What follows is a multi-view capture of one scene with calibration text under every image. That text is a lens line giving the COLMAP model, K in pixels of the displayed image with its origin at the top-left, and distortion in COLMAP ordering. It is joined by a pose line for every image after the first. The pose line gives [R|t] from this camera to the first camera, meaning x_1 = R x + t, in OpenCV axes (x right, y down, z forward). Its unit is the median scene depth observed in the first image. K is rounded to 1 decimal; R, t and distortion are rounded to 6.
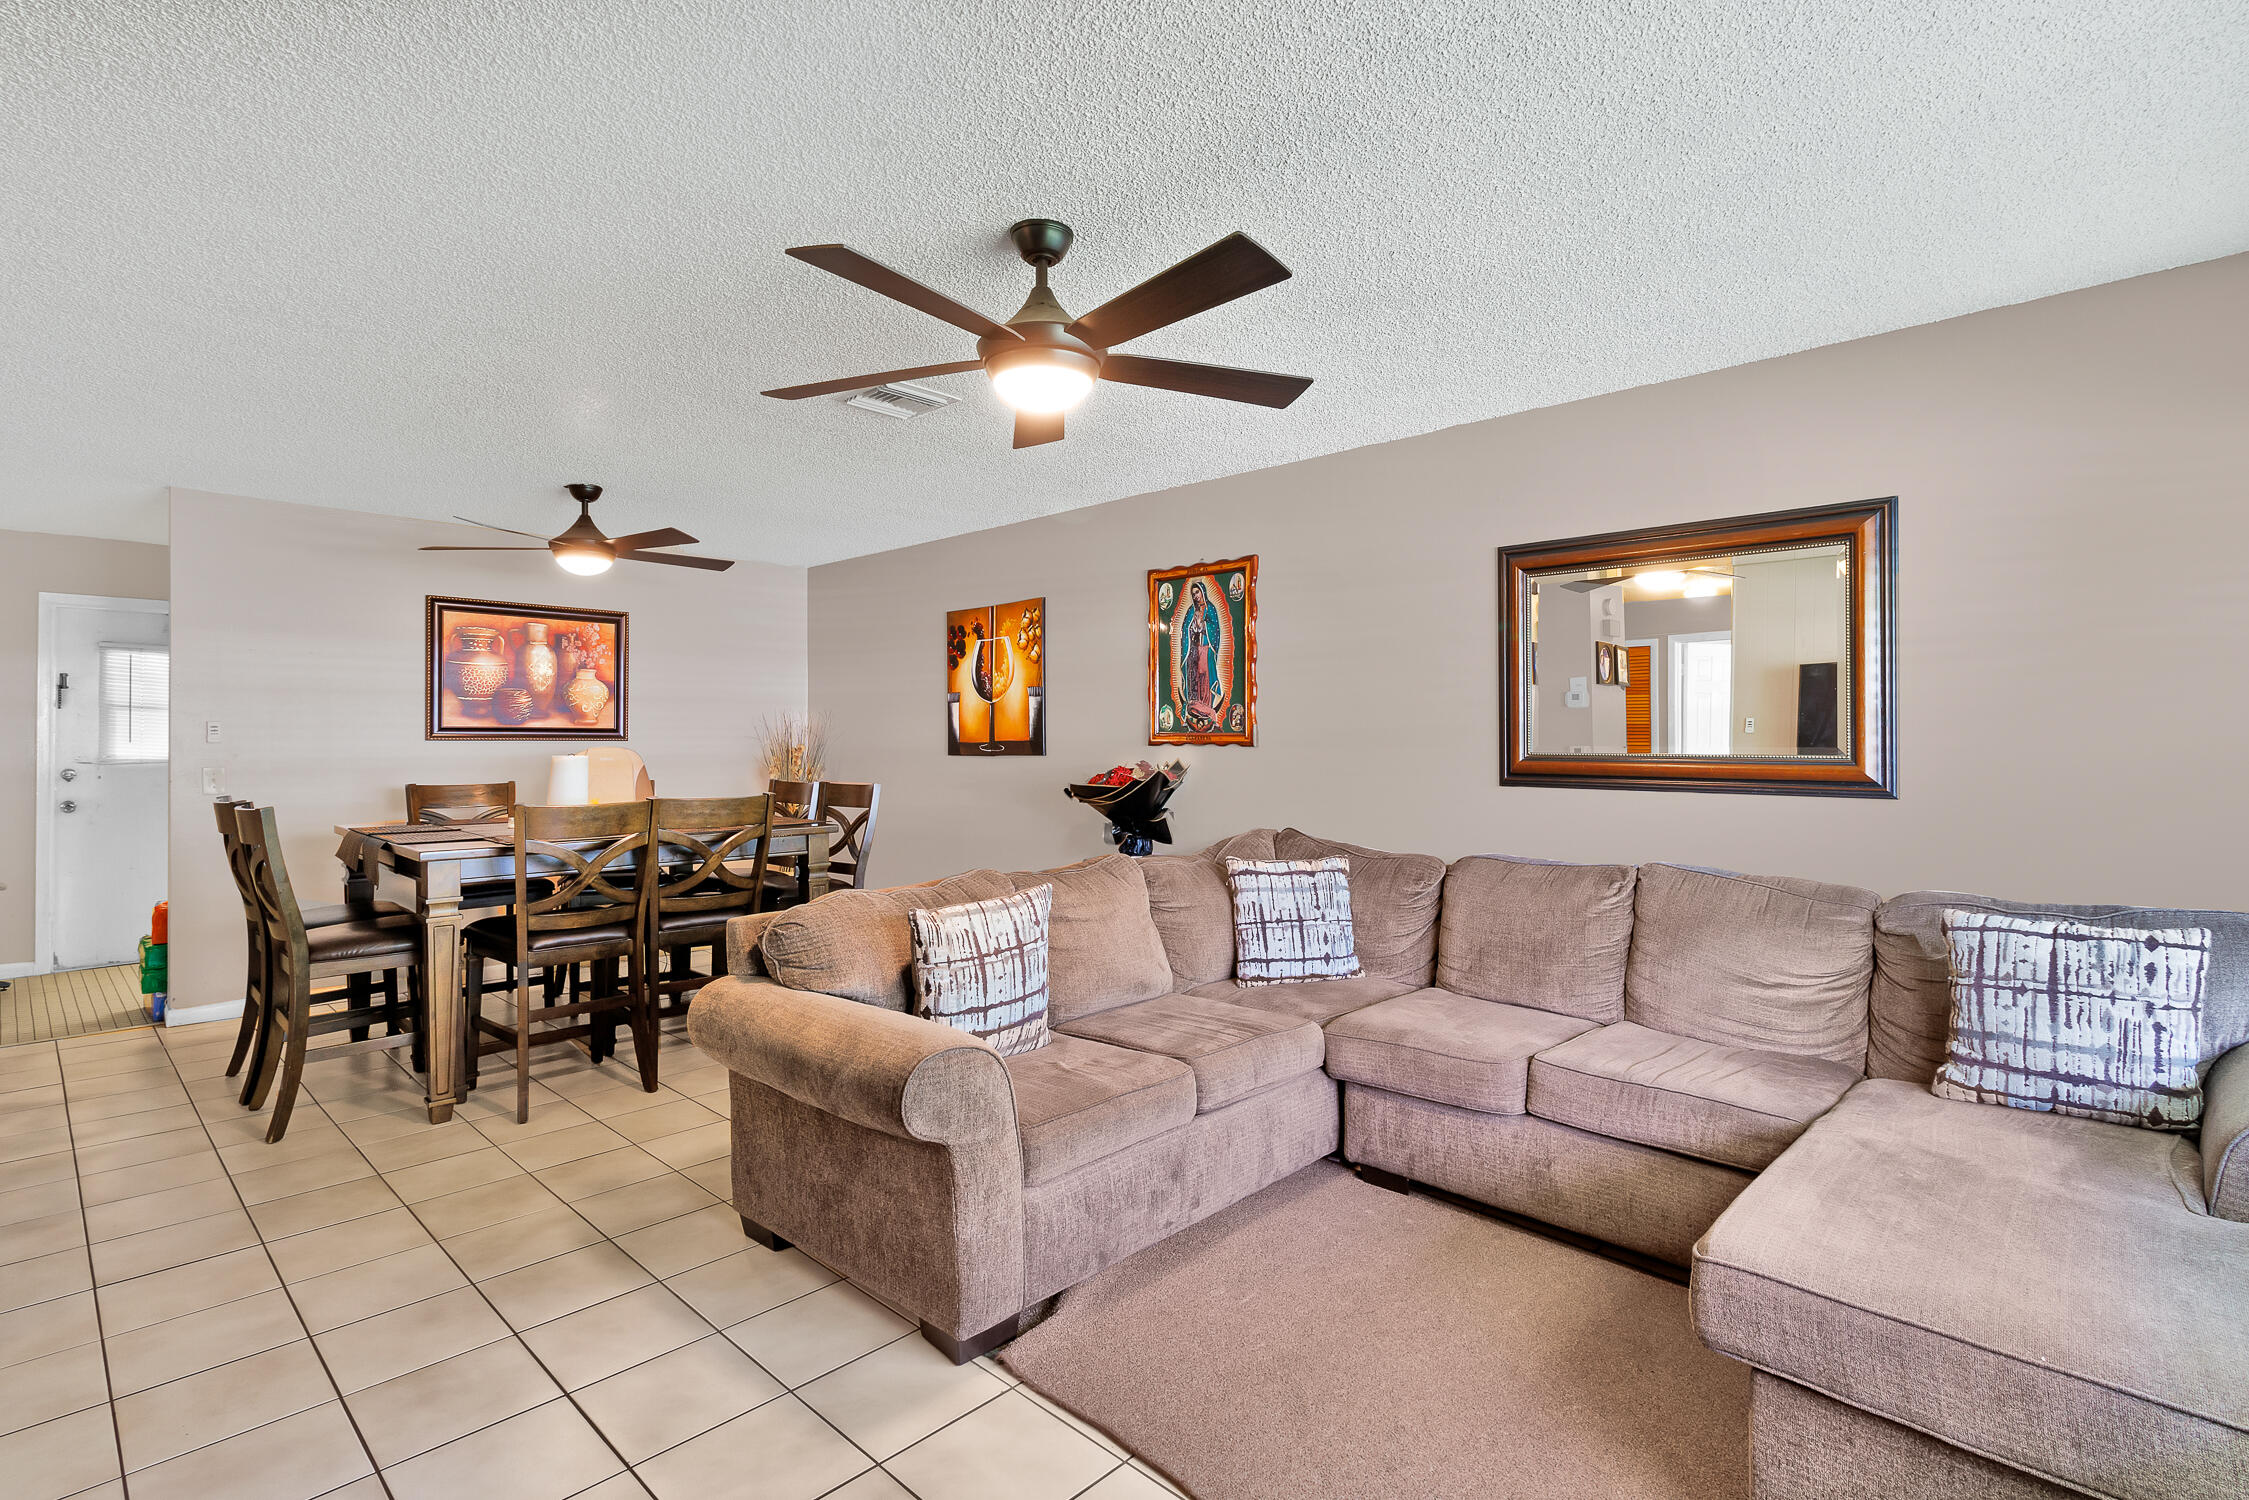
lens RADIAL K [[1069.2, 0, 1128.7], [0, 1069.2, 729.0], [0, 0, 1]] dist [0.002935, -0.000814]
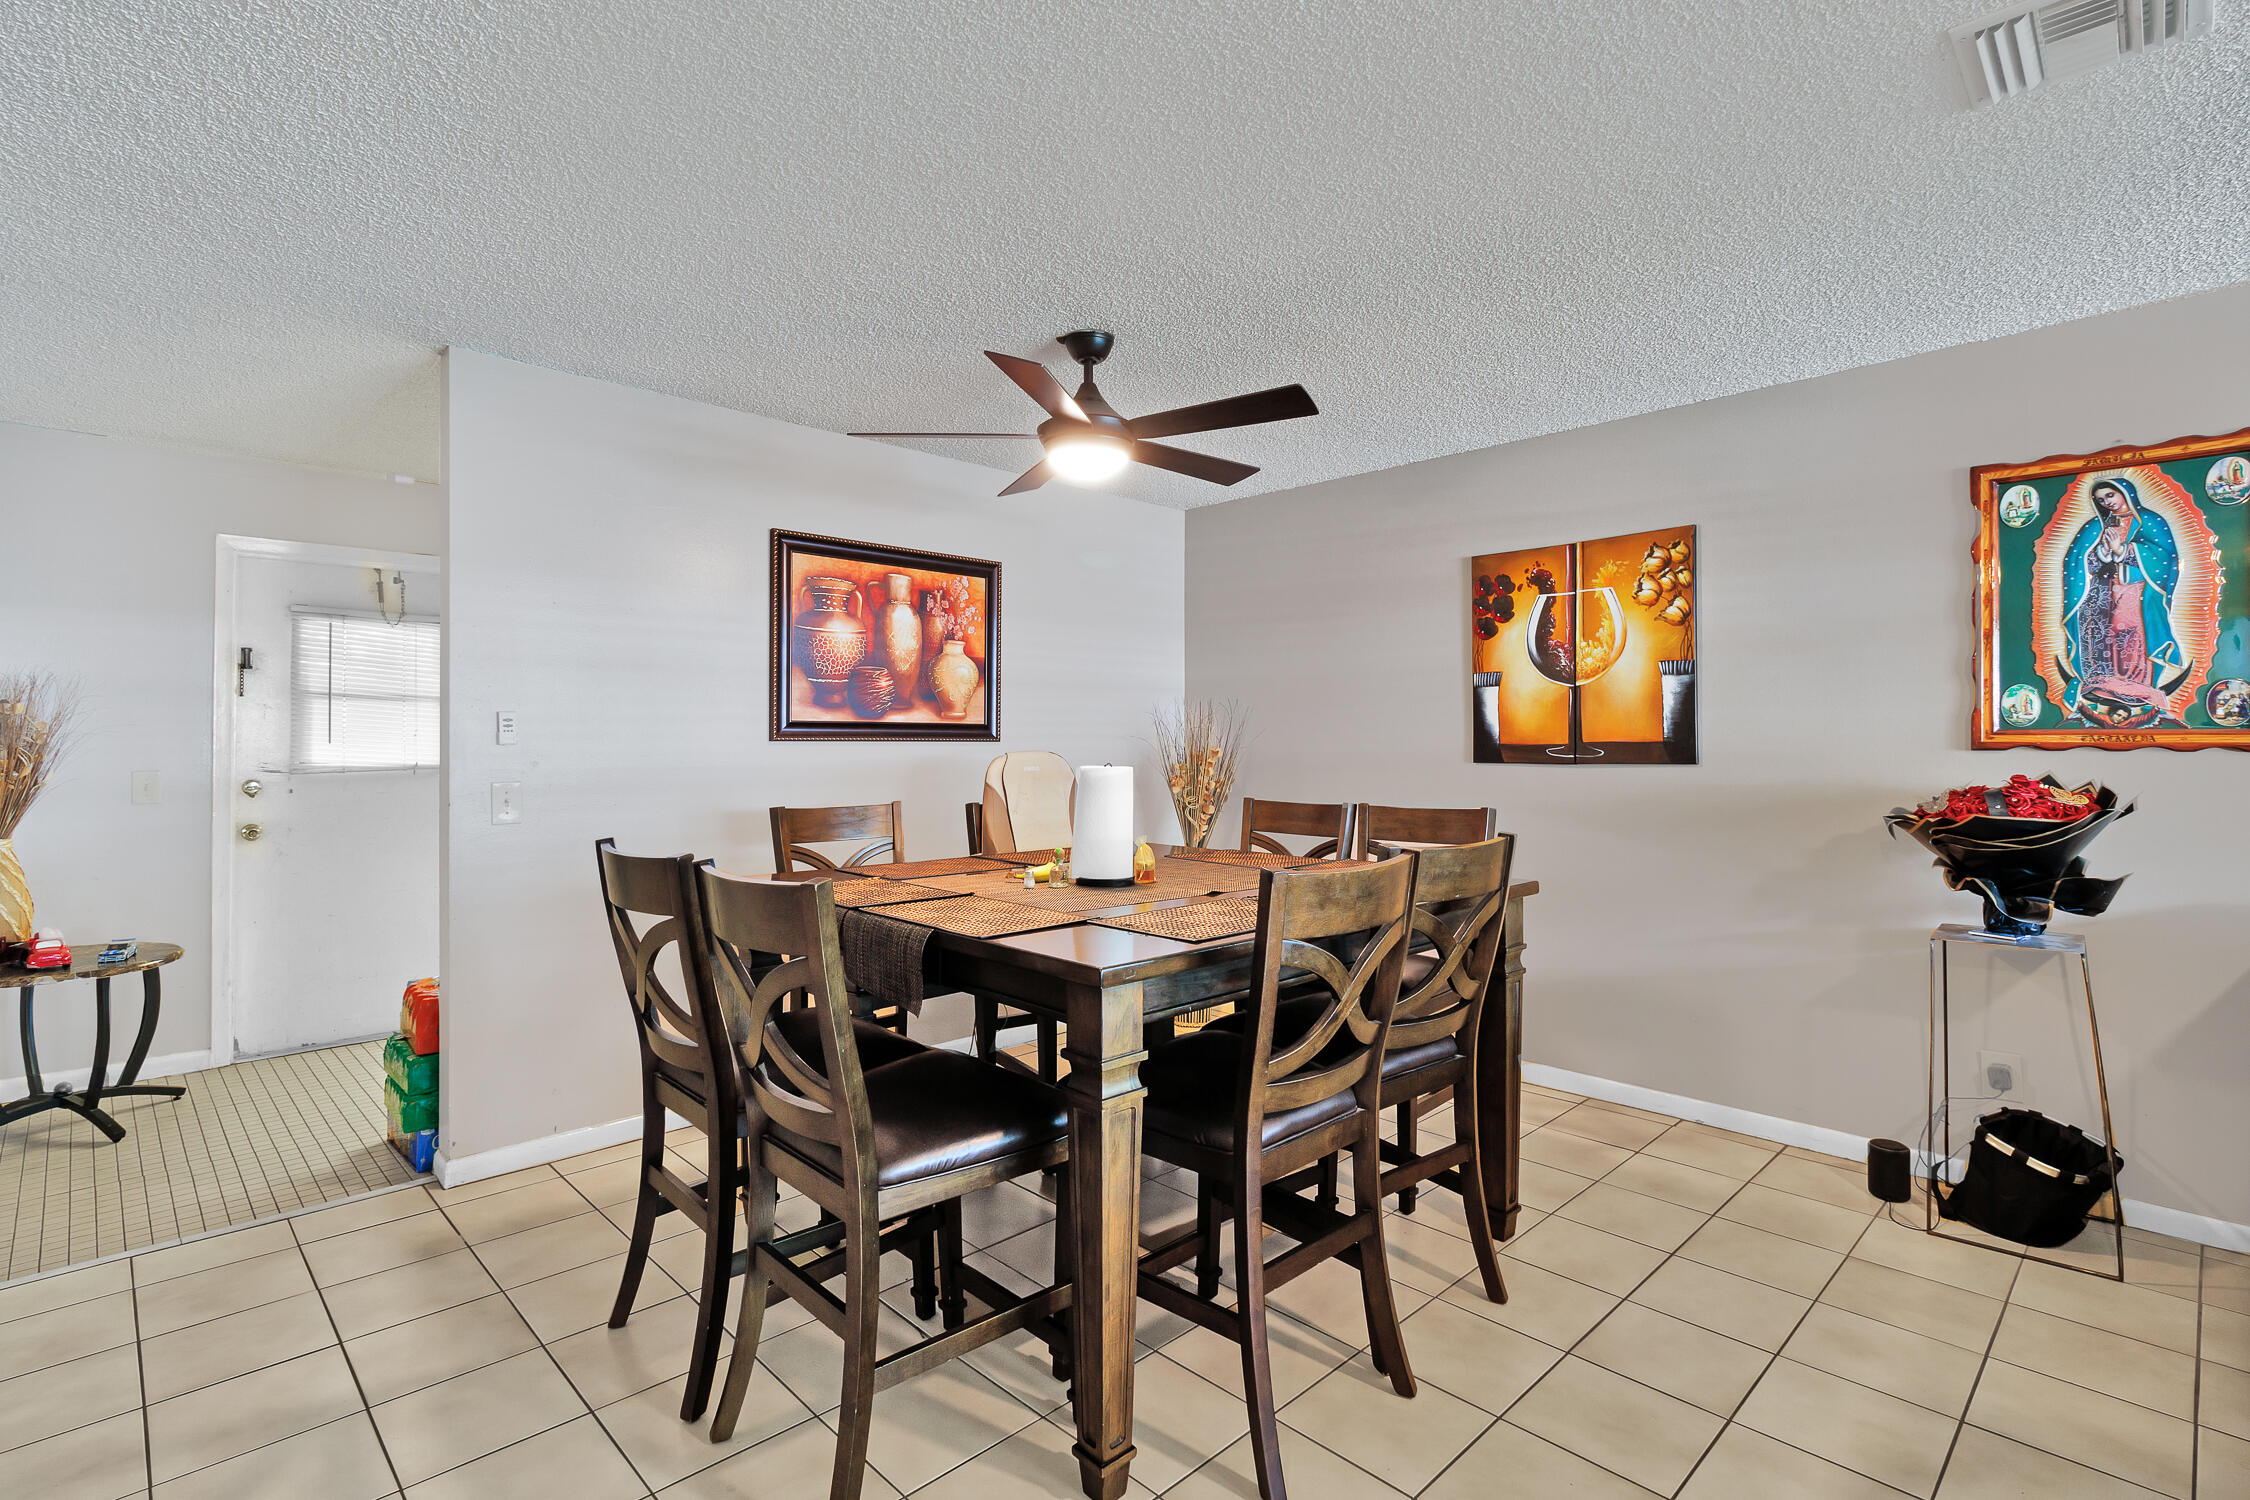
lens RADIAL K [[1063.5, 0, 1117.4], [0, 1063.5, 731.8], [0, 0, 1]] dist [0.000171, -0.000593]
pose [[0.999254, 0.000720, -0.038600, -0.395741], [-0.000694, 1.000000, 0.000703, 0.004236], [0.038601, -0.000676, 0.999254, 0.318336]]
